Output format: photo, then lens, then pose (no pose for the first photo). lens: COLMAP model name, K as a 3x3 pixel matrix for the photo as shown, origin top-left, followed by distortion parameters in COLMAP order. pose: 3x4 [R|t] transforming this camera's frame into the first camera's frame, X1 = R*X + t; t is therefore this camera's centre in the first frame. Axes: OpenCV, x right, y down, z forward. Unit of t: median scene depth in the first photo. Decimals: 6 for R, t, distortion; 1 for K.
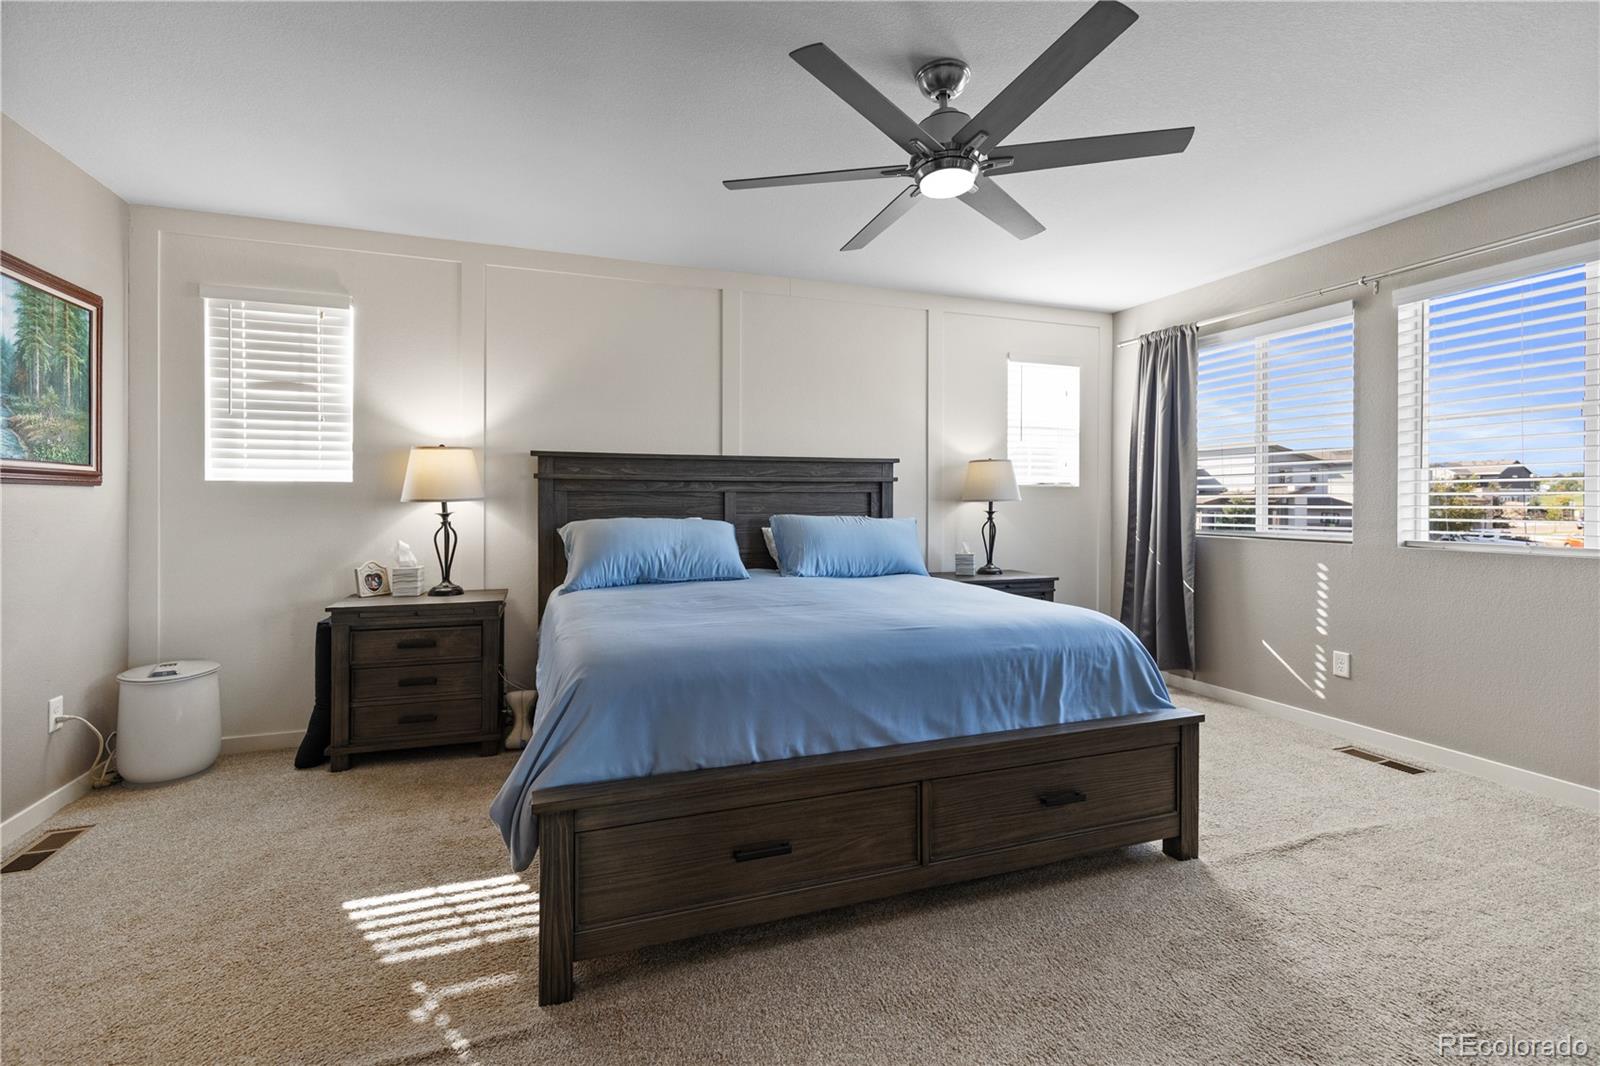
lens RADIAL K [[720.5, 0, 796.1], [0, 720.5, 505.4], [0, 0, 1]] dist [0.010921, 0.000130]
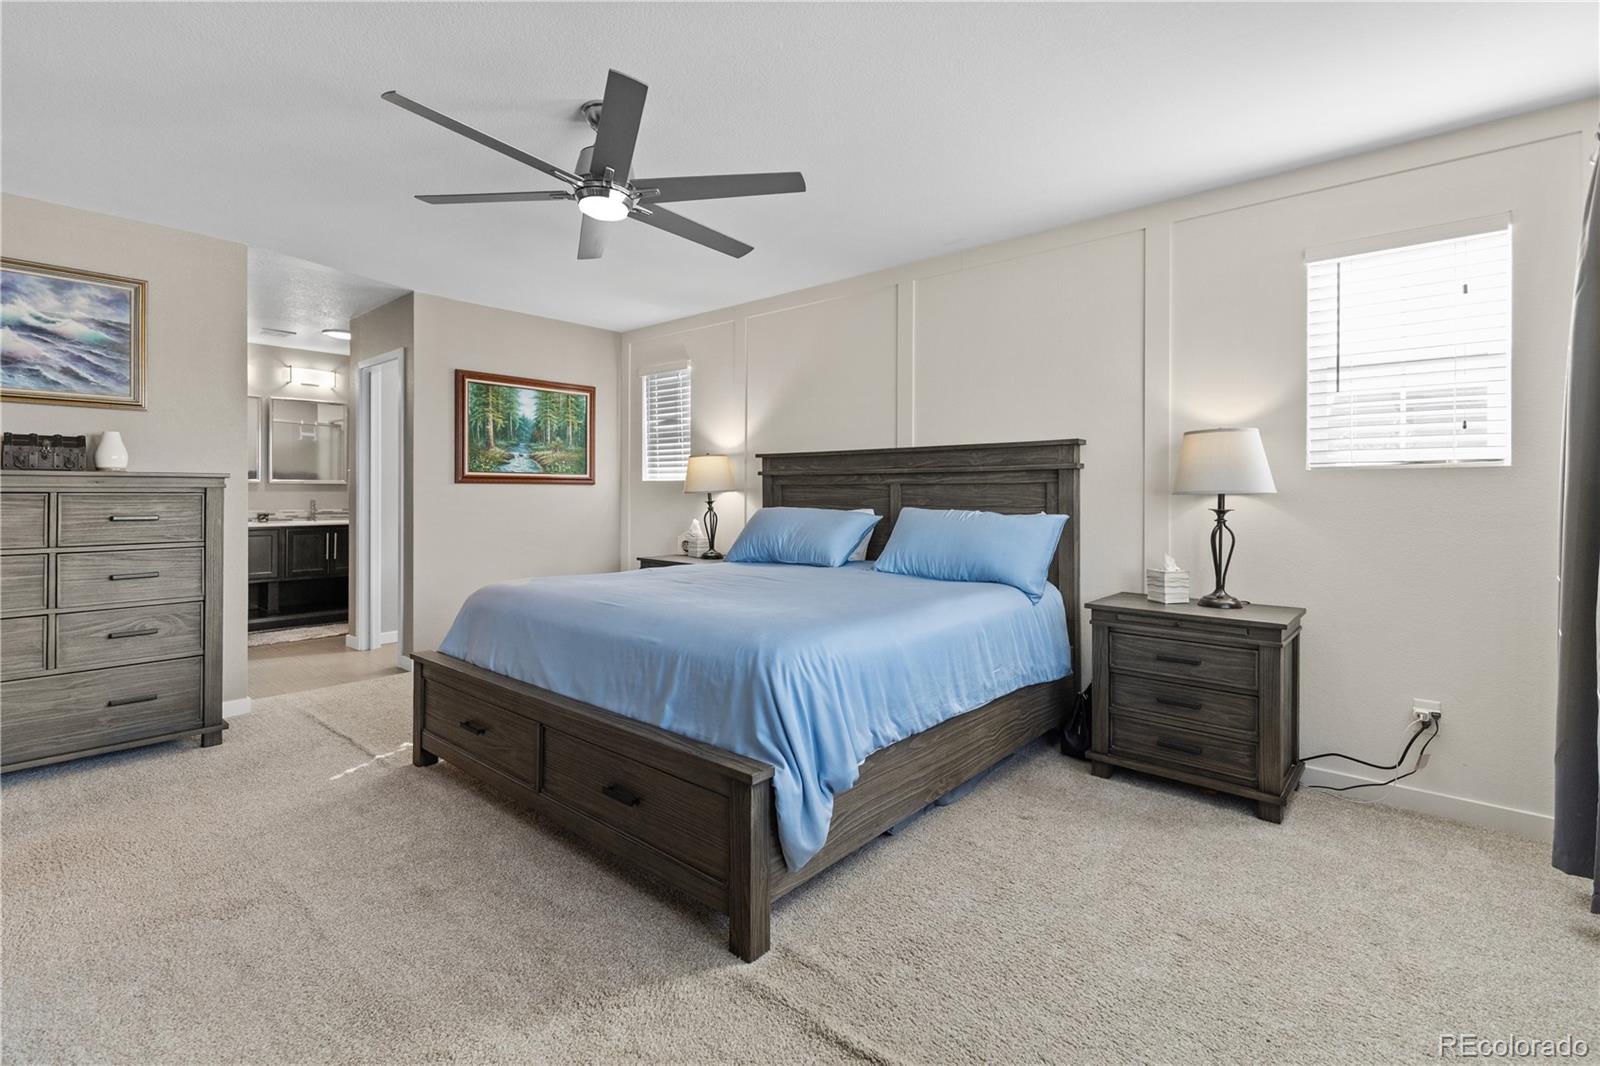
lens RADIAL K [[721.8, 0, 796.4], [0, 721.8, 492.8], [0, 0, 1]] dist [0.002056, 0.000180]
pose [[0.488514, 0.000220, -0.872556, 0.836962], [-0.008726, 0.999951, -0.004633, -0.000935], [0.872513, 0.009877, 0.488492, 0.453307]]
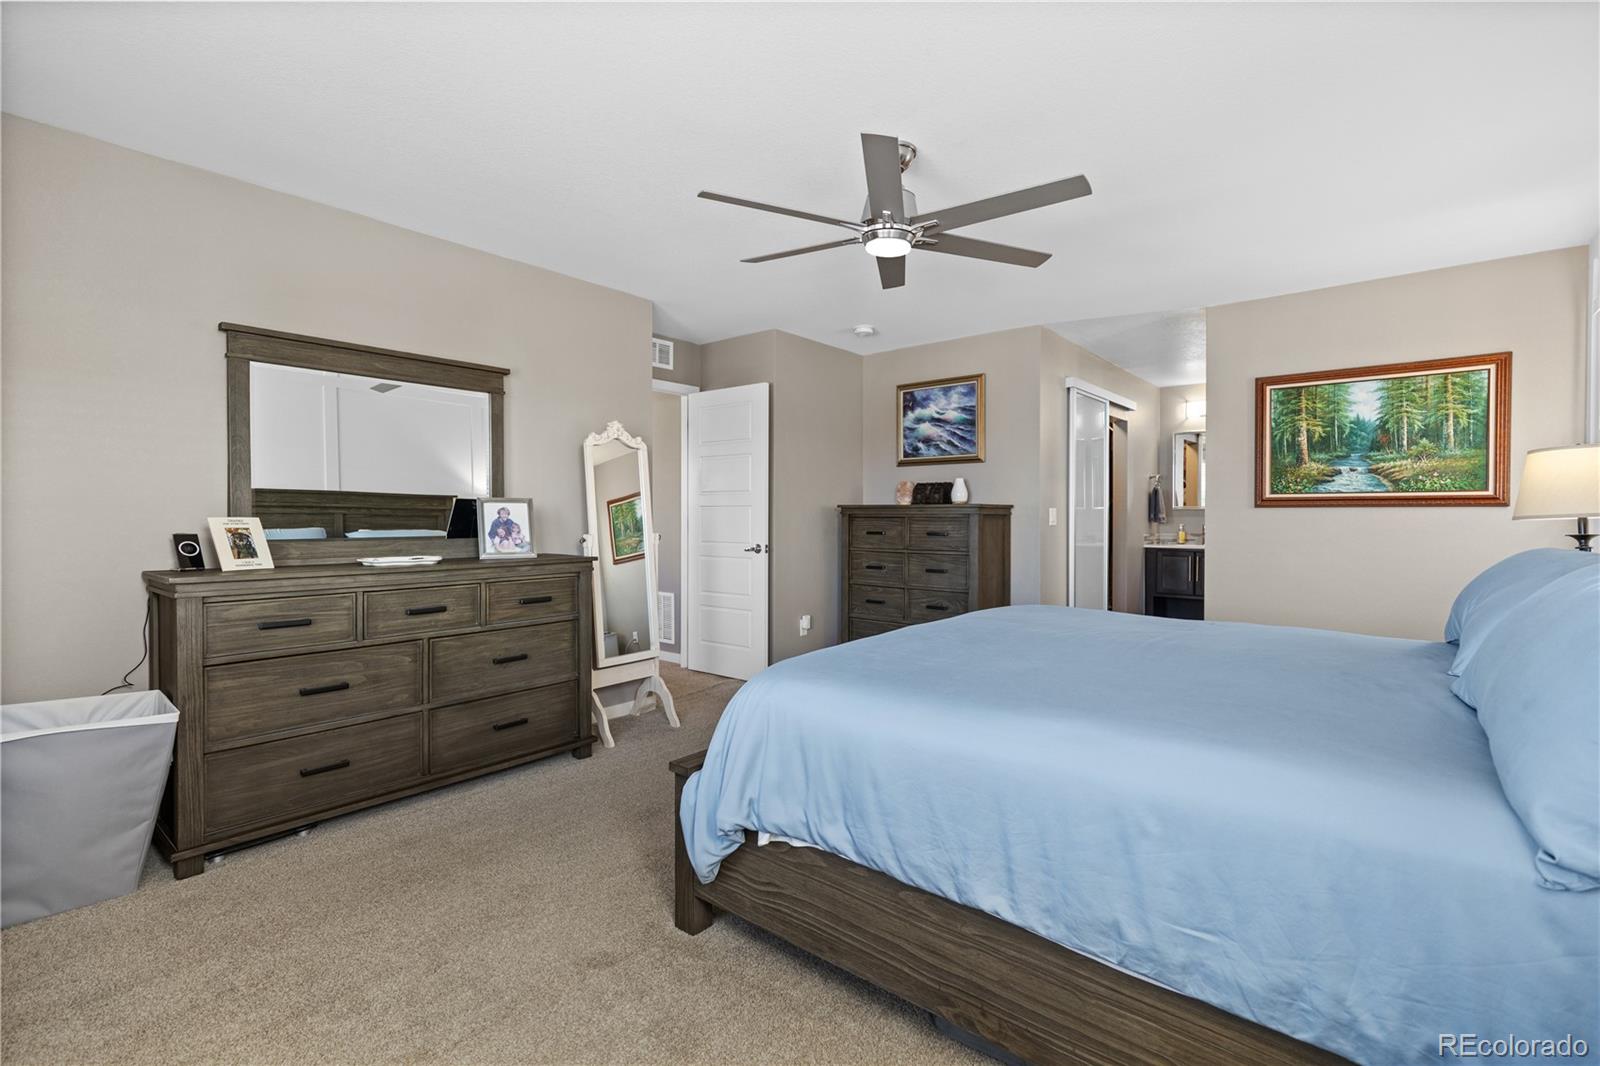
lens RADIAL K [[714.8, 0, 797.8], [0, 714.8, 519.4], [0, 0, 1]] dist [0.002197, 0.000013]
pose [[-0.859022, 0.000364, -0.511939, 0.590406], [-0.006325, 0.999916, 0.011325, -0.008976], [0.511900, 0.012966, -0.858947, 1.214751]]
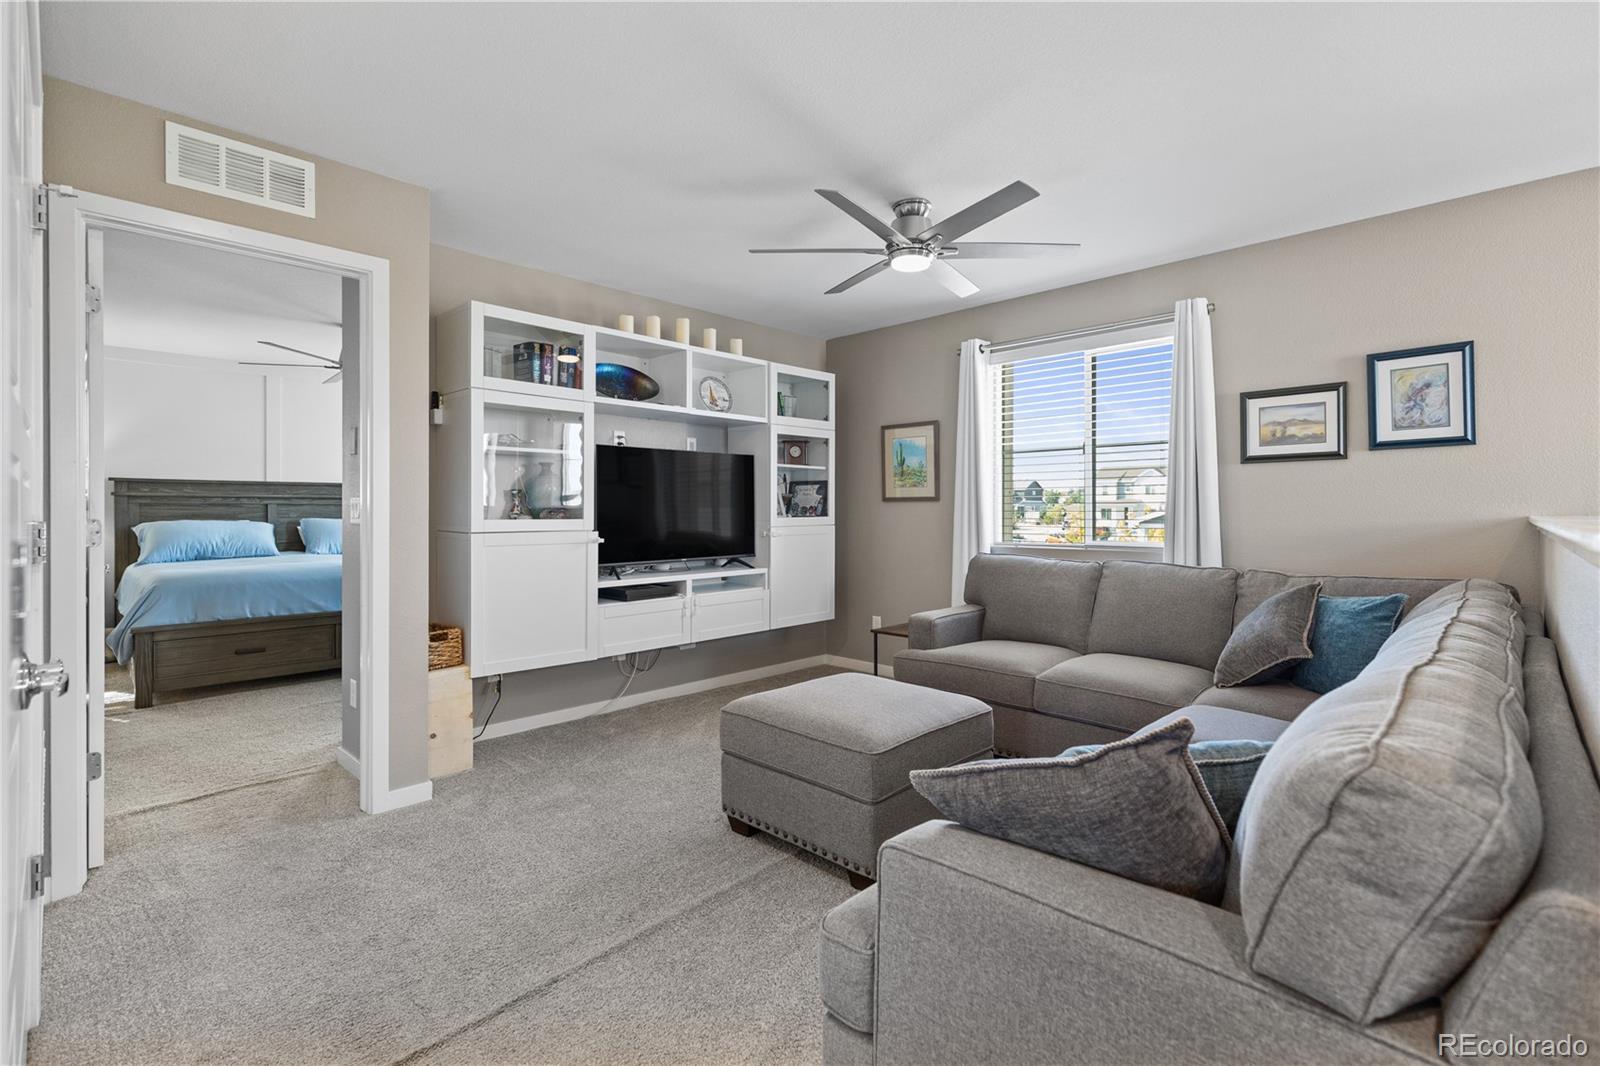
lens RADIAL K [[720.5, 0, 796.1], [0, 720.5, 505.4], [0, 0, 1]] dist [0.010921, 0.000130]
pose [[0.900445, 0.002707, 0.434962, 0.299253], [0.001421, 0.999957, -0.009165, 0.000497], [-0.434968, 0.008871, 0.900402, -1.112416]]
